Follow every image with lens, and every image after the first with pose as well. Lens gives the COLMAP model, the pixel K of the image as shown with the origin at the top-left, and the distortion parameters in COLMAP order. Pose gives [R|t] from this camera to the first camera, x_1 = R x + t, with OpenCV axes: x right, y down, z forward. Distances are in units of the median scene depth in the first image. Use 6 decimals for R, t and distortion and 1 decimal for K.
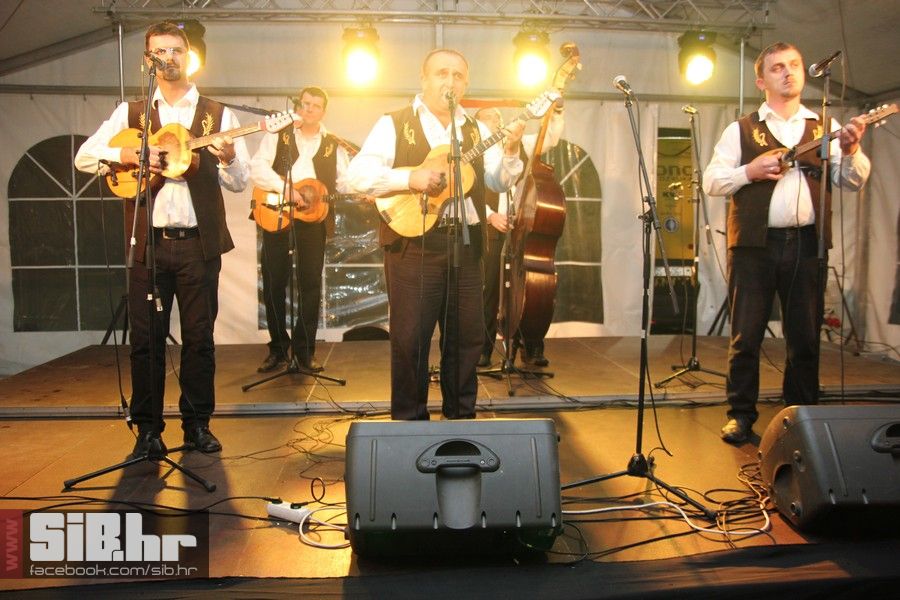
lens RADIAL K [[693.2, 0, 456.2], [0, 693.2, 300.6], [0, 0, 1]] dist [-0.056299, 0.011119]
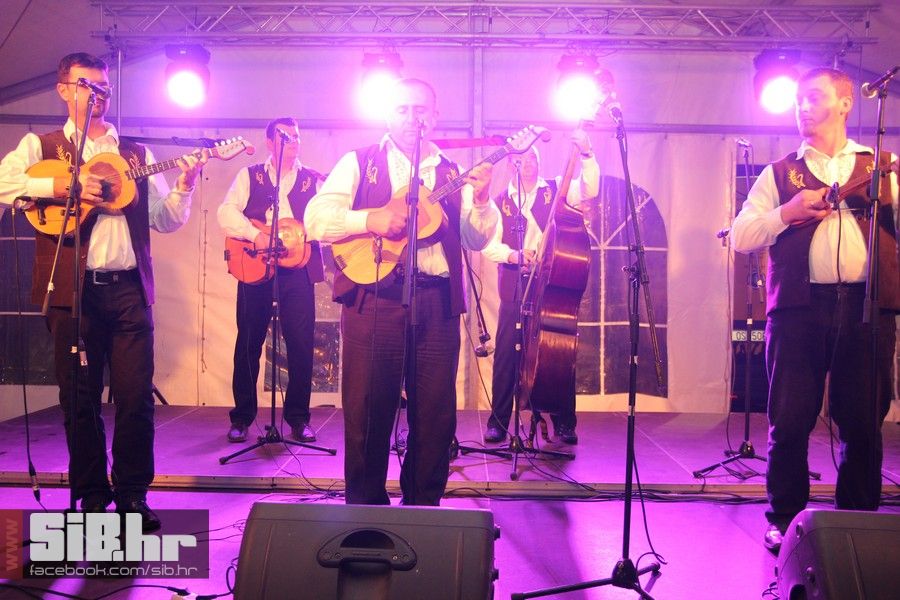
lens RADIAL K [[800.3, 0, 465.1], [0, 800.3, 298.9], [0, 0, 1]] dist [-0.001971, 0.012361]
pose [[0.994318, 0.018981, -0.104745, 0.124492], [-0.027309, 0.996528, -0.078655, -0.002259], [0.102888, 0.081069, 0.991384, 0.015196]]
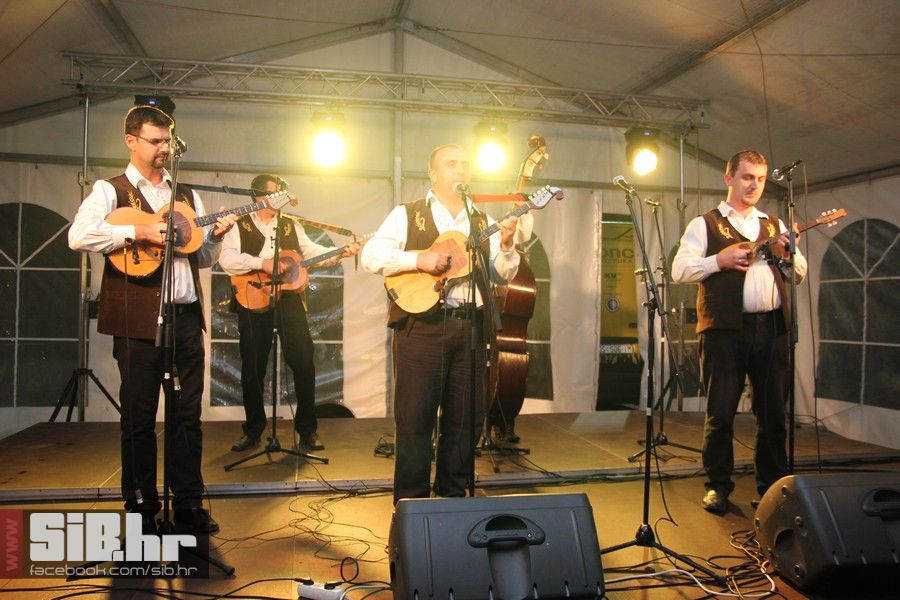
lens RADIAL K [[702.0, 0, 450.0], [0, 702.0, 300.0], [0, 0, 1]] dist [-0.090386, 0.074004]
pose [[0.992513, 0.014209, 0.121309, -0.124260], [-0.001253, 0.994342, -0.106220, -0.006058], [-0.122132, 0.105273, 0.986915, -0.039239]]
